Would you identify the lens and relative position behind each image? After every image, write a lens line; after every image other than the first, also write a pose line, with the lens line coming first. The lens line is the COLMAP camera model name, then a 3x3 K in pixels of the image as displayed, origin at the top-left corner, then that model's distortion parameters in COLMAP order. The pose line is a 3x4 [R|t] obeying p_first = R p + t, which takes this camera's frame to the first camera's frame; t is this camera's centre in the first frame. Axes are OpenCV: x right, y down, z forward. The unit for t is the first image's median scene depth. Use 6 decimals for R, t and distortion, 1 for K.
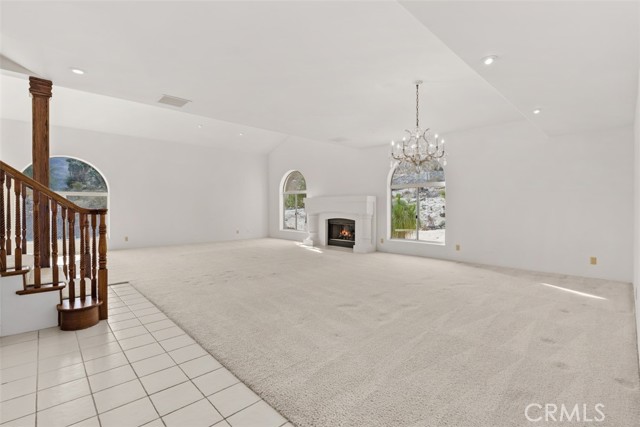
lens RADIAL K [[295.1, 0, 320.0], [0, 295.1, 213.5], [0, 0, 1]] dist [-0.000633, -0.000079]
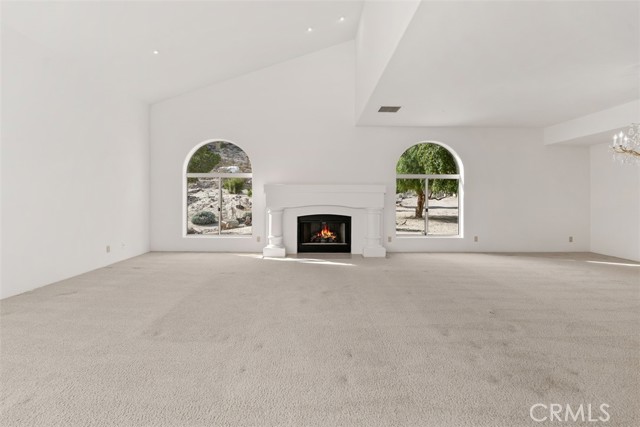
lens RADIAL K [[295.1, 0, 320.0], [0, 295.1, 213.5], [0, 0, 1]] dist [-0.000633, -0.000079]
pose [[0.649157, -0.029269, 0.760091, -0.485044], [0.006718, 0.999441, 0.032748, -0.011209], [-0.760625, -0.016152, 0.648990, 0.497004]]
